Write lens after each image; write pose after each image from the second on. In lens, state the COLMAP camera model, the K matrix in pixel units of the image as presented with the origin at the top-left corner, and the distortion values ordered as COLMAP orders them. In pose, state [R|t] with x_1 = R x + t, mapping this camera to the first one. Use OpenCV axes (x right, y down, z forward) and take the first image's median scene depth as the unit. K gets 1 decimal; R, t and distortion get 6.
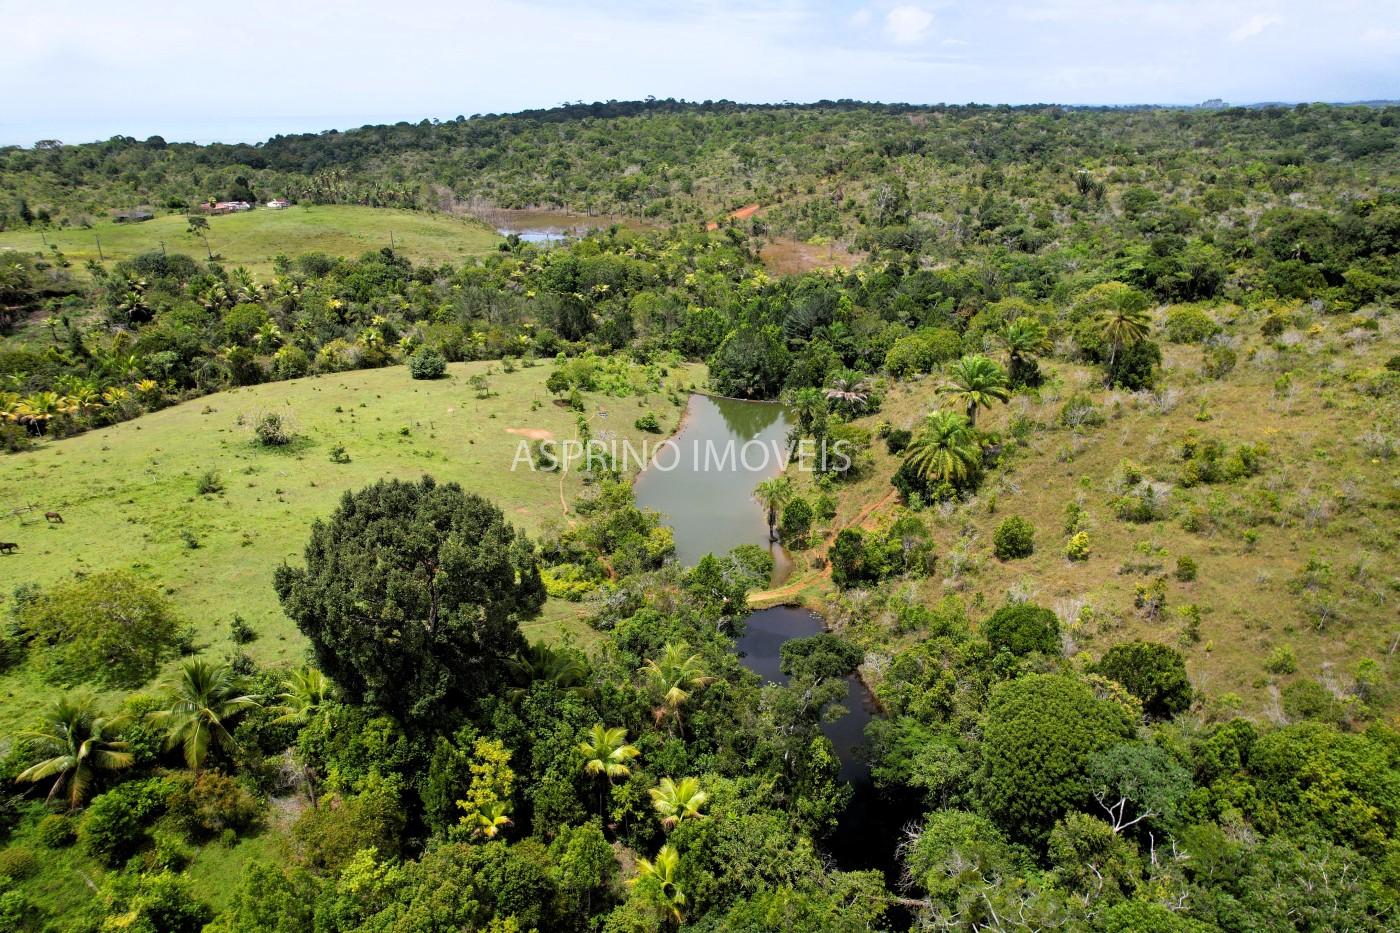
lens RADIAL K [[902.3, 0, 700.7], [0, 902.3, 472.3], [0, 0, 1]] dist [-0.079050, 0.072634]
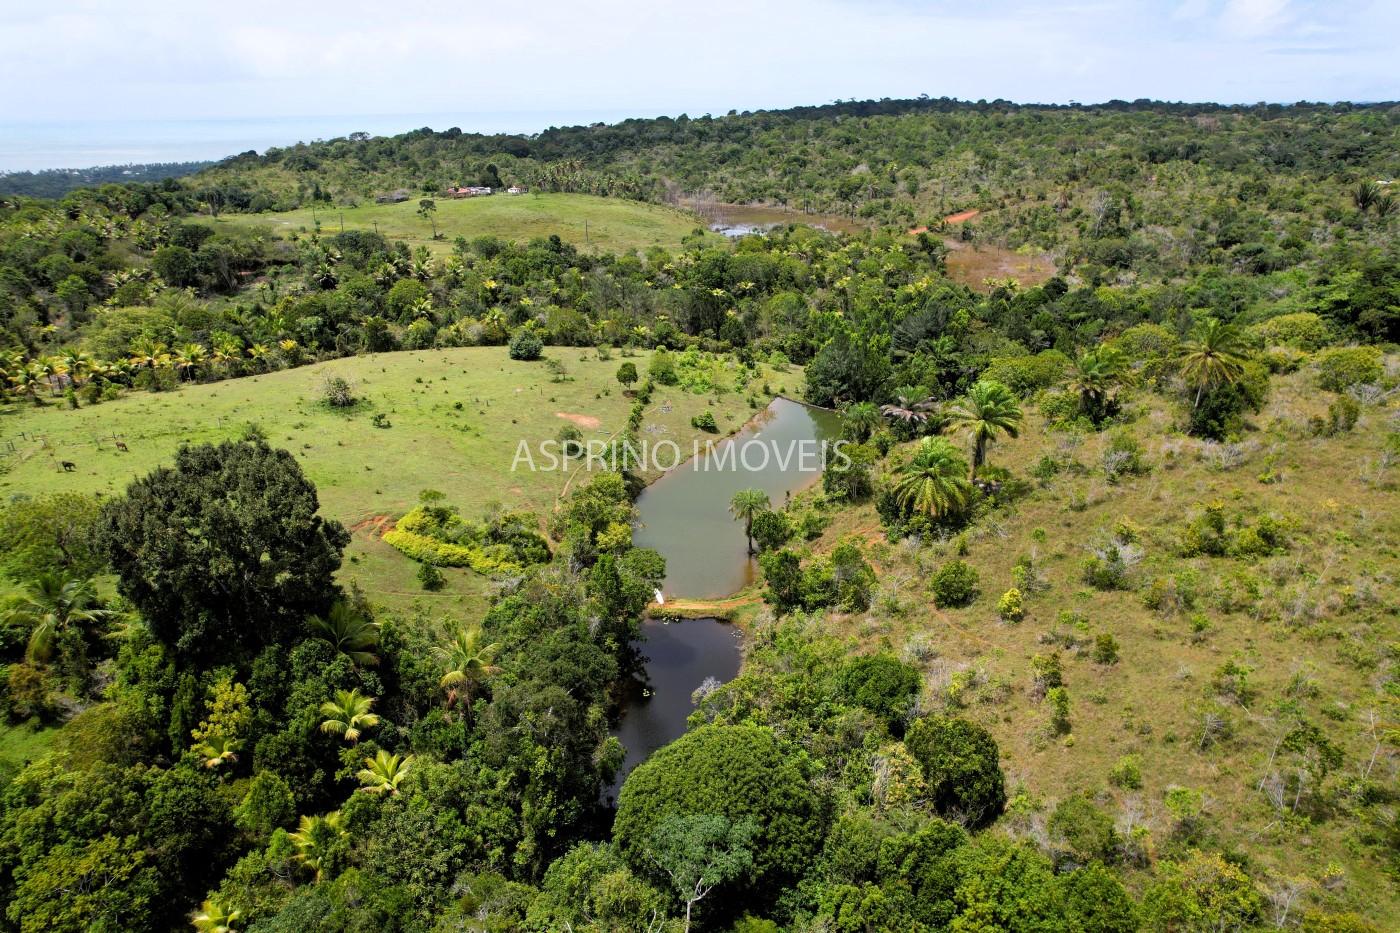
lens RADIAL K [[902.3, 0, 692.4], [0, 902.3, 473.0], [0, 0, 1]] dist [-0.079050, 0.072634]
pose [[0.953073, 0.116502, -0.279426, 0.152960], [-0.115566, 0.993101, 0.019881, -0.011659], [0.279815, 0.013344, 0.959961, 0.027225]]
